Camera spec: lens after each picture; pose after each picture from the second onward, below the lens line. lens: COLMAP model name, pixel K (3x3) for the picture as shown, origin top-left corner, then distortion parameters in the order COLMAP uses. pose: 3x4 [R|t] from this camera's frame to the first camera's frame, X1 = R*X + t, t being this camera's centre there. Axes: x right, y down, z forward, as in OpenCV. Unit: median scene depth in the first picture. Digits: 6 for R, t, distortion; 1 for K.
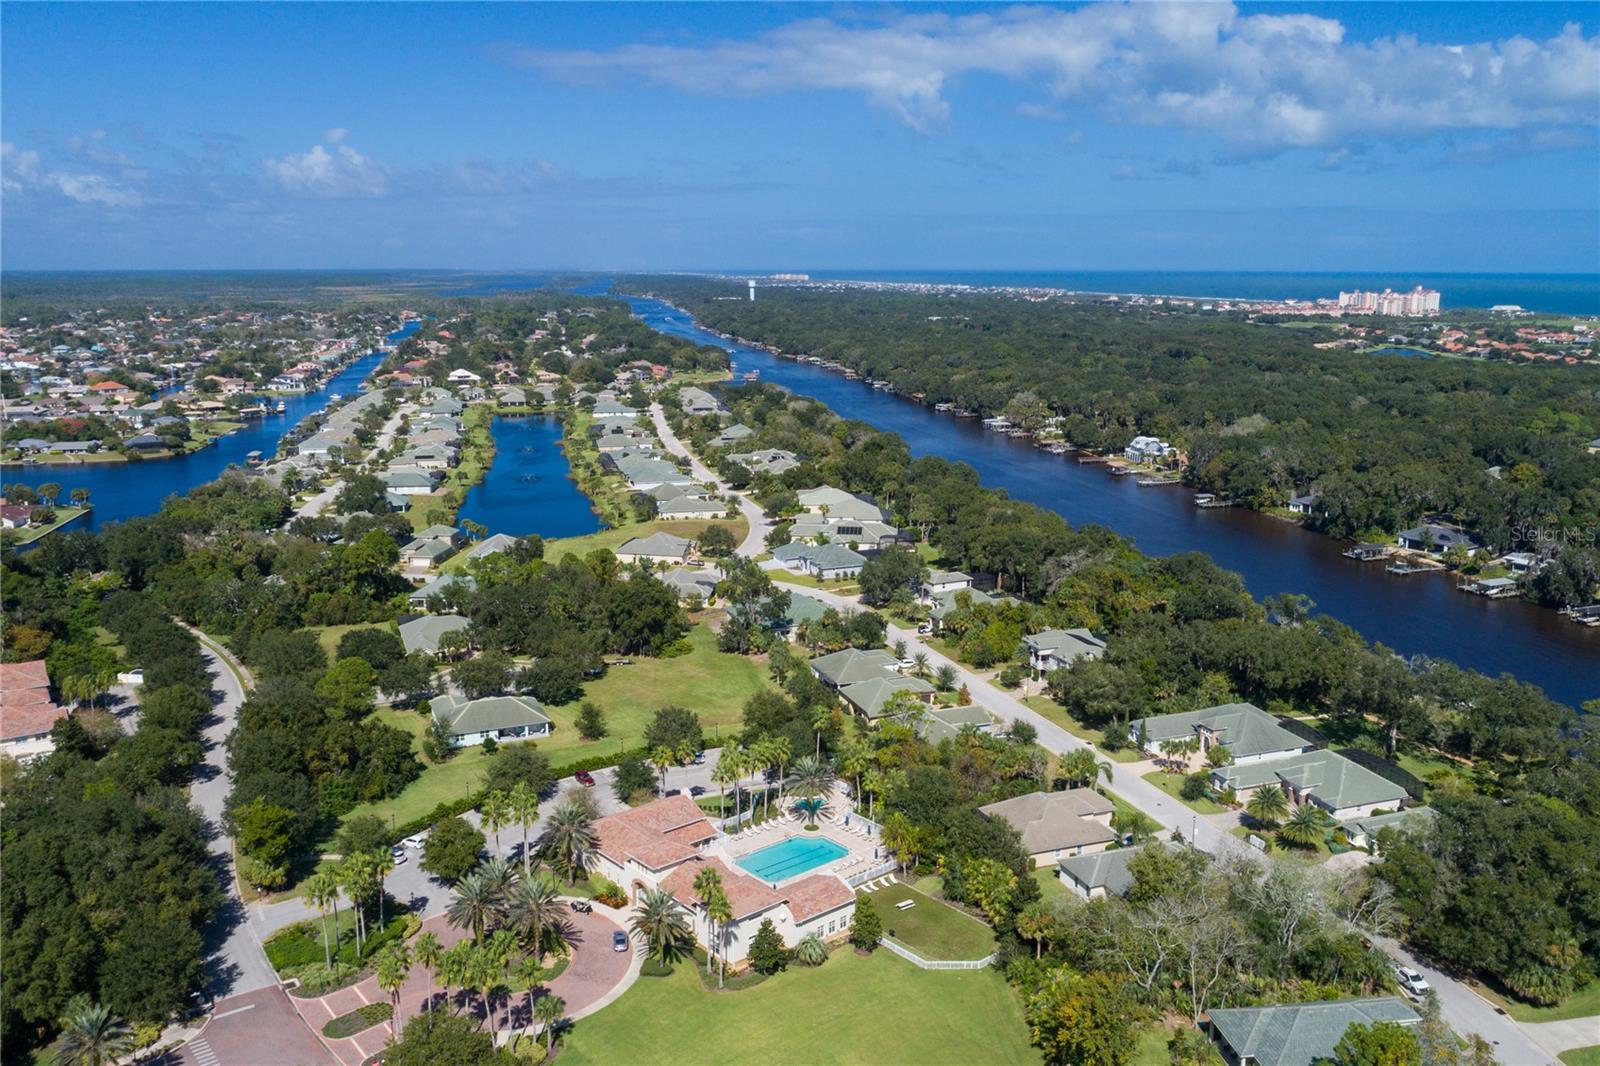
lens RADIAL K [[1309.3, 0, 800.0], [0, 1309.3, 533.0], [0, 0, 1]] dist [-0.007969, 0.009442]
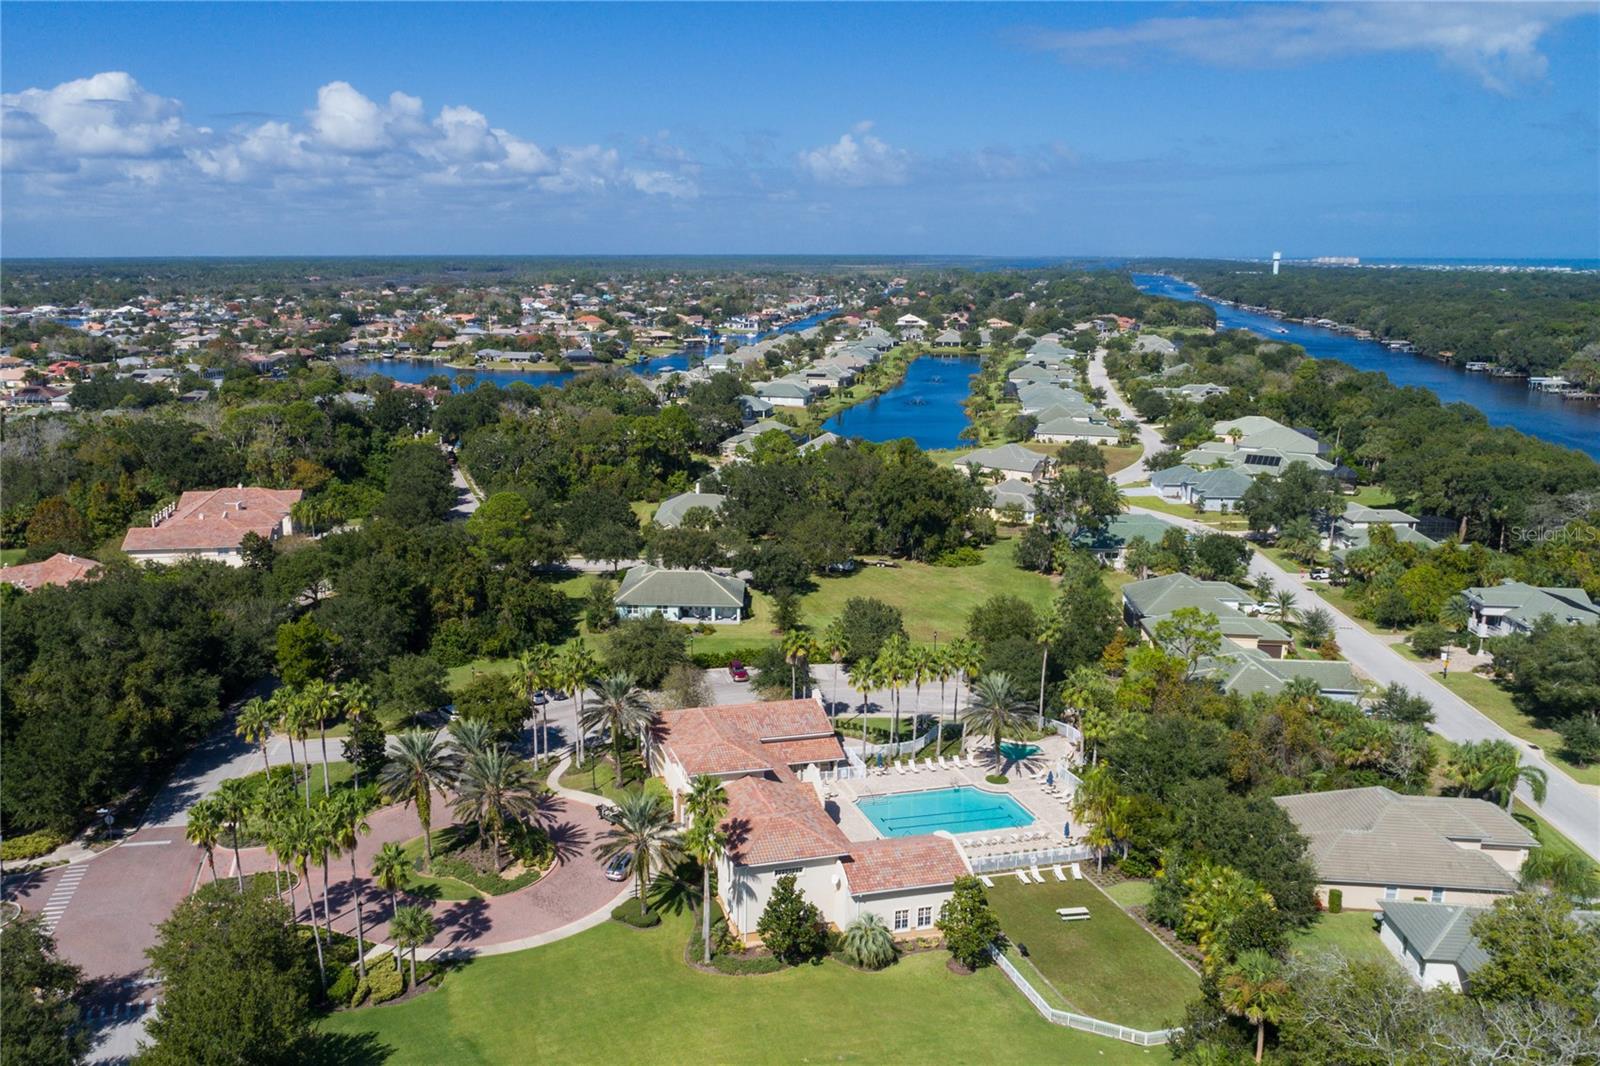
lens RADIAL K [[1286.4, 0, 686.0], [0, 1286.4, 532.8], [0, 0, 1]] dist [-0.004659, 0.004532]
pose [[0.890515, 0.096530, -0.444595, 0.054768], [-0.091714, 0.995259, 0.032389, 0.034080], [0.445614, 0.011933, 0.895146, 0.123978]]
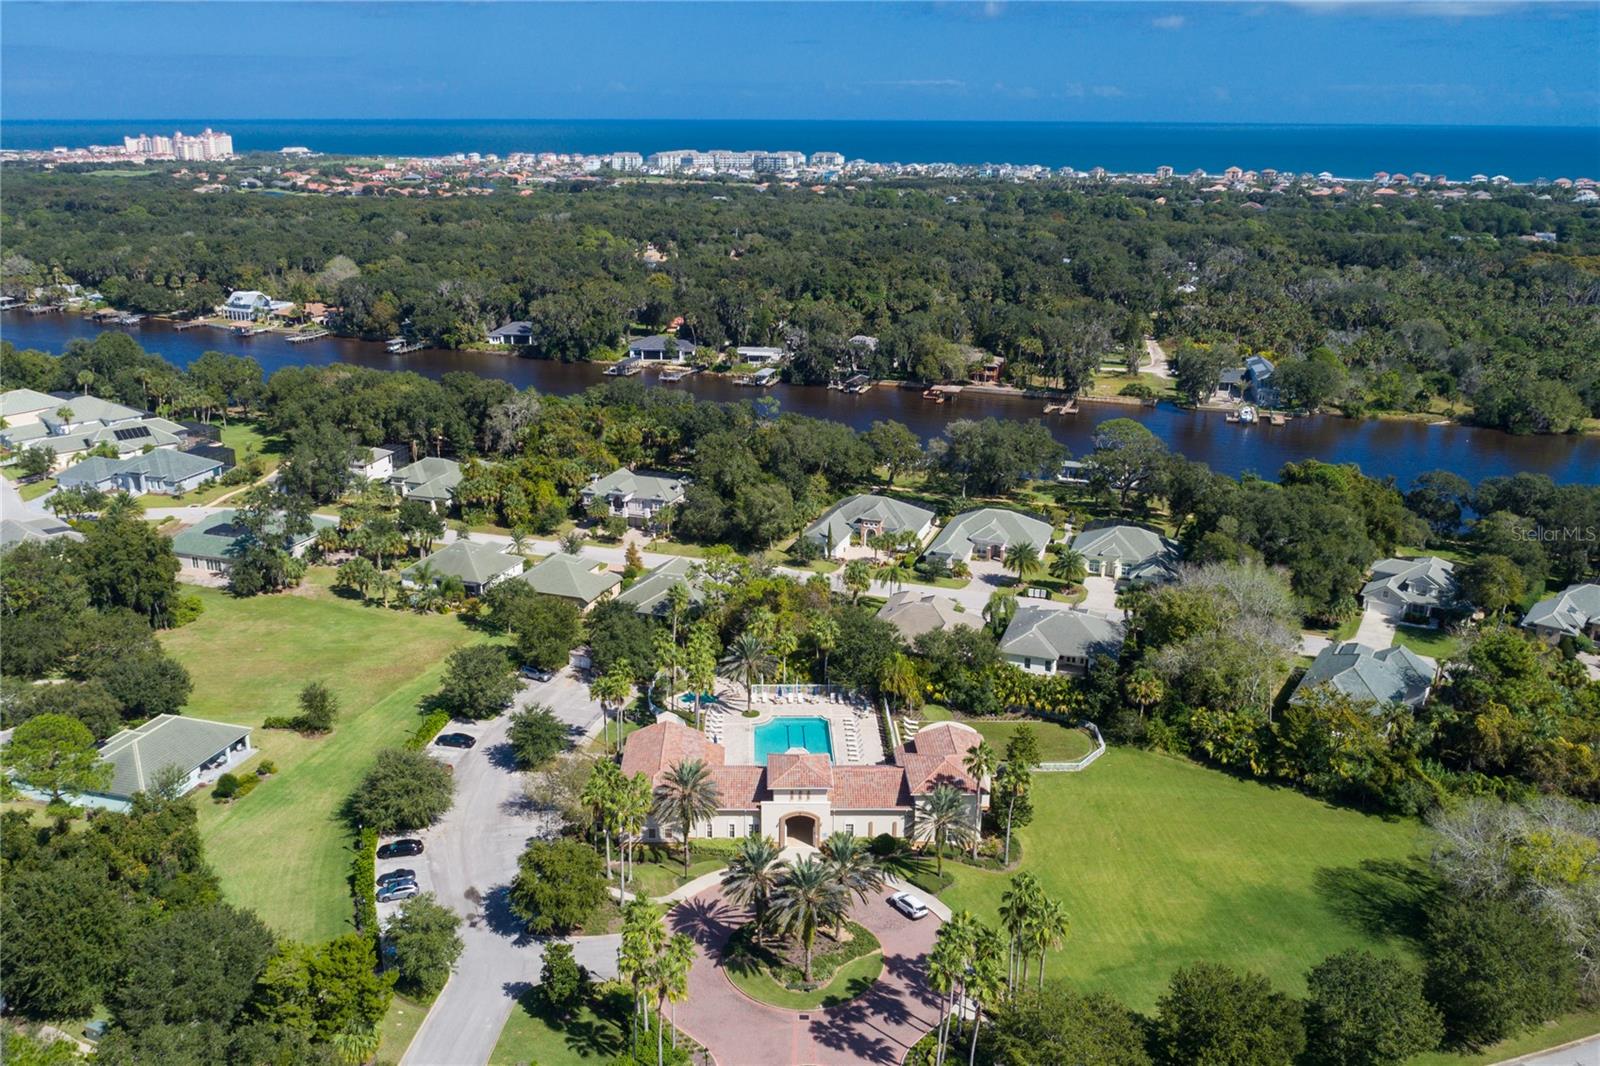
lens RADIAL K [[1382.4, 0, 768.4], [0, 1382.4, 534.9], [0, 0, 1]] dist [-0.011854, 0.007136]
pose [[0.647074, -0.226582, 0.727981, -0.227094], [0.156361, 0.973962, 0.164161, -0.012761], [-0.746222, 0.007604, 0.665654, 0.145218]]
